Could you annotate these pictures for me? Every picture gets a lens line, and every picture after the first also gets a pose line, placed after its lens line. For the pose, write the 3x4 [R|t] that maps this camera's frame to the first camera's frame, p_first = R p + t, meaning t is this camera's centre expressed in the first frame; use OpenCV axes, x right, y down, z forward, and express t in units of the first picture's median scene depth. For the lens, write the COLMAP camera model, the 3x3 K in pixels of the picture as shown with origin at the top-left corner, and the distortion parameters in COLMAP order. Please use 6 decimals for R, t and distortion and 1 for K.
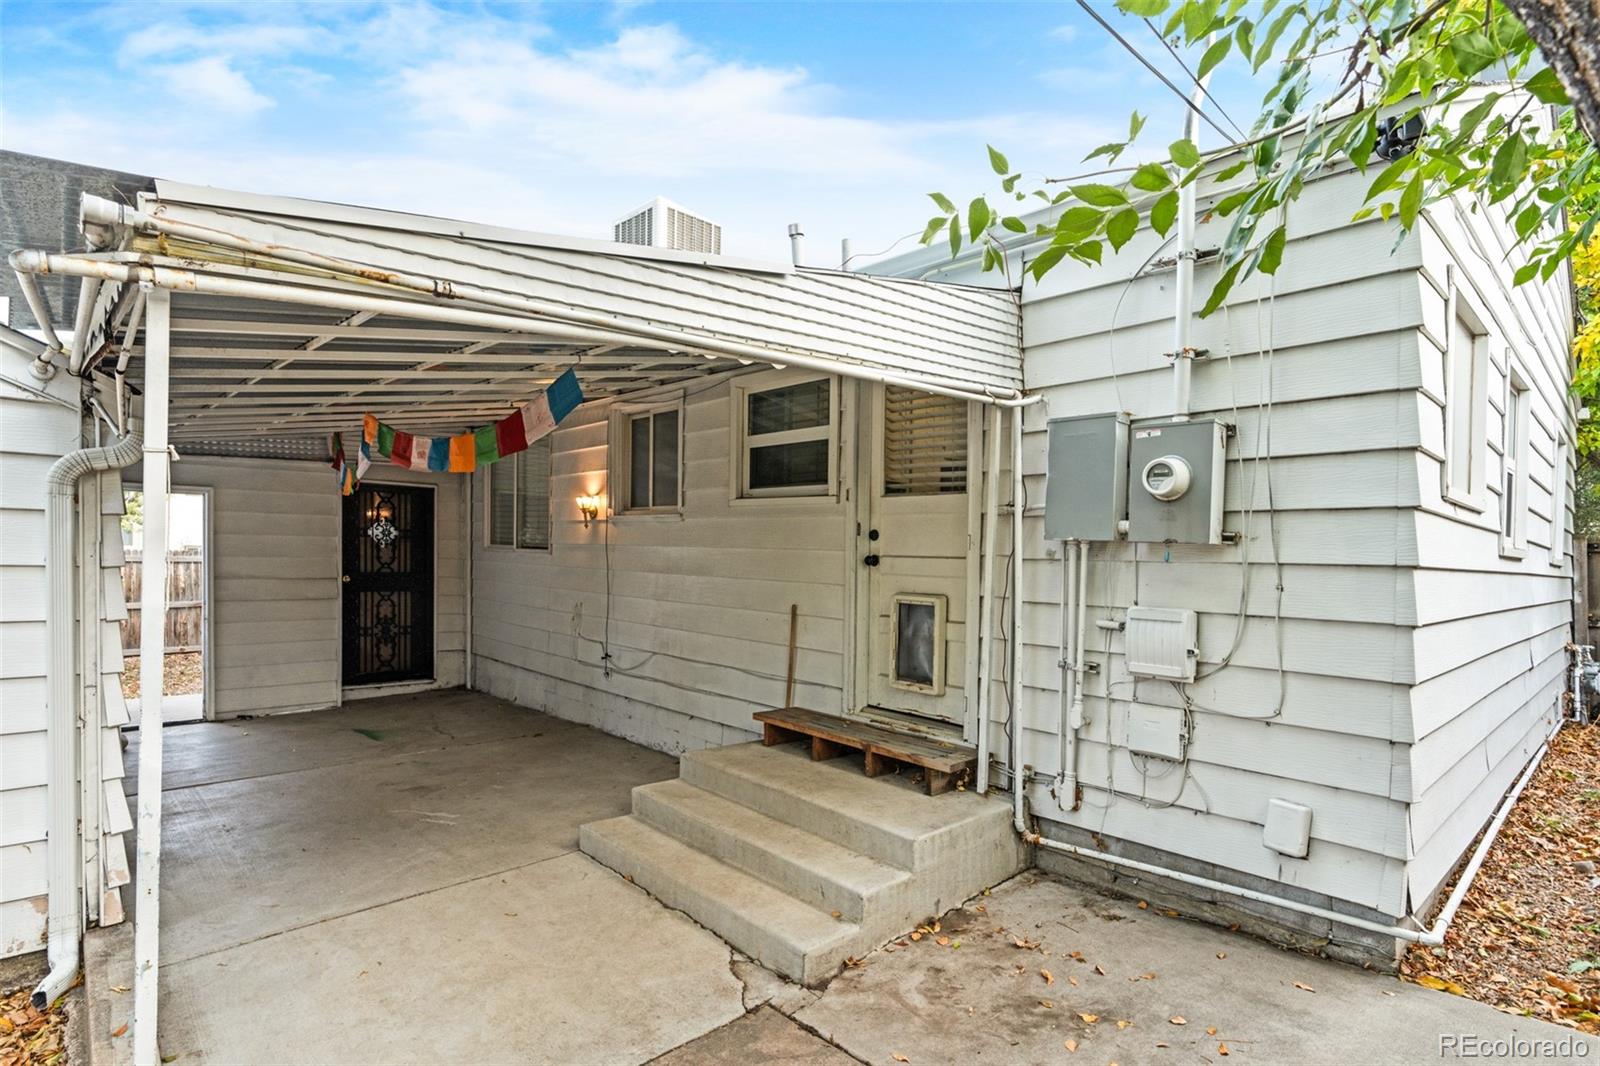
lens RADIAL K [[829.1, 0, 800.0], [0, 829.1, 533.0], [0, 0, 1]] dist [-0.002254, -0.000685]
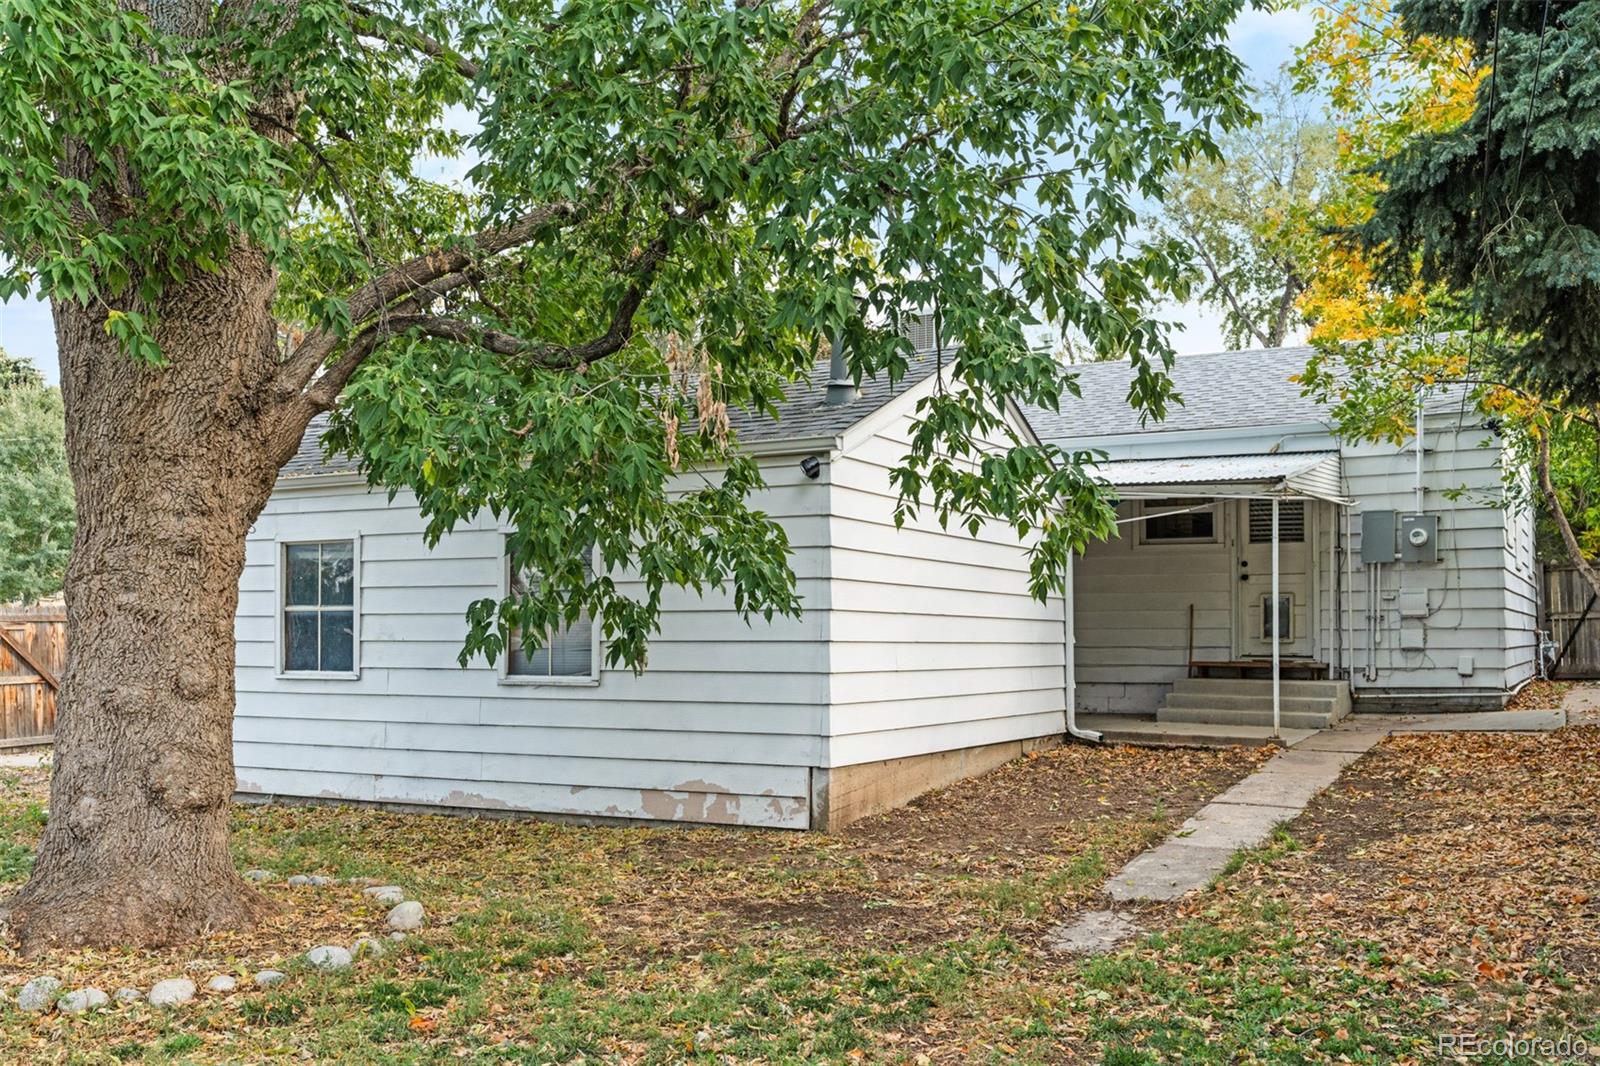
lens RADIAL K [[1536.5, 0, 800.0], [0, 1536.5, 533.0], [0, 0, 1]] dist [0.008640, 0.007252]
pose [[0.947765, -0.006822, 0.318896, -2.603076], [0.020108, 0.999061, -0.038388, 0.060374], [-0.318335, 0.042795, 0.947012, -2.619076]]
